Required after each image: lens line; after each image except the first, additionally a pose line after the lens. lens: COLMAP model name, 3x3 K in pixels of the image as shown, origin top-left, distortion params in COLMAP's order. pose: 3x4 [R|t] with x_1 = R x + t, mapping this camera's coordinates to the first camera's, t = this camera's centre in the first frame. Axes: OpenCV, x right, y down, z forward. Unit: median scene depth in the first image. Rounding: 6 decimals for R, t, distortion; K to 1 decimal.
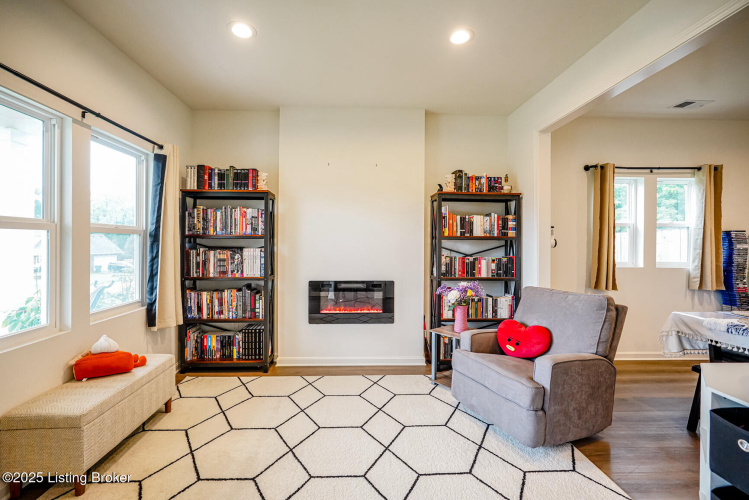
lens RADIAL K [[339.7, 0, 355.3], [0, 339.7, 243.4], [0, 0, 1]] dist [-0.008238, 0.003883]
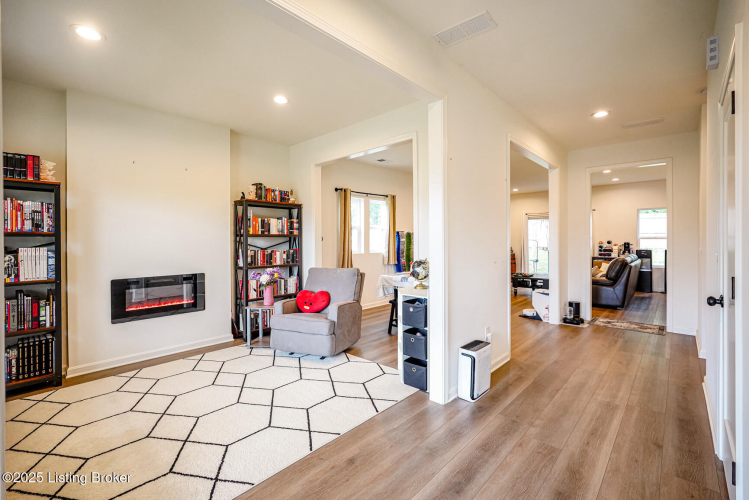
lens RADIAL K [[339.7, 0, 376.8], [0, 339.7, 241.3], [0, 0, 1]] dist [-0.008238, 0.003883]
pose [[0.704118, -0.012984, 0.709964, -0.299507], [0.008863, 0.999916, 0.009497, -0.002170], [-0.710027, -0.000394, 0.704174, -0.225463]]
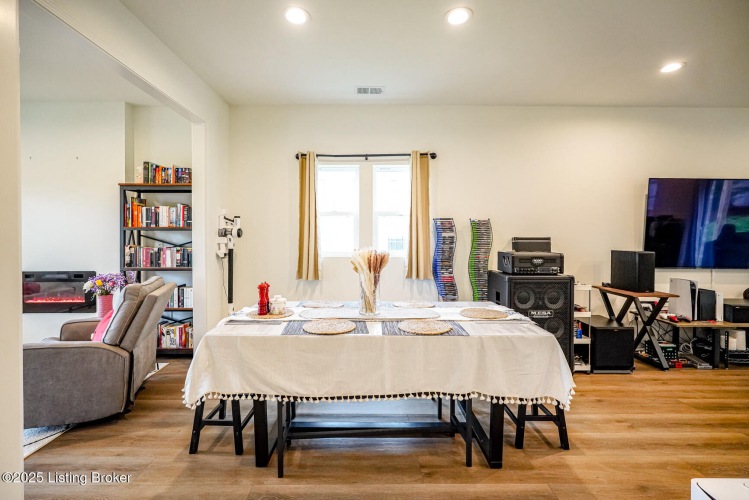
lens RADIAL K [[339.7, 0, 368.4], [0, 339.7, 235.5], [0, 0, 1]] dist [-0.008238, 0.003883]
pose [[0.998916, -0.008556, -0.045757, 1.013914], [0.008793, 0.999949, 0.004982, 0.004882], [0.045712, -0.005379, 0.998940, 0.019107]]
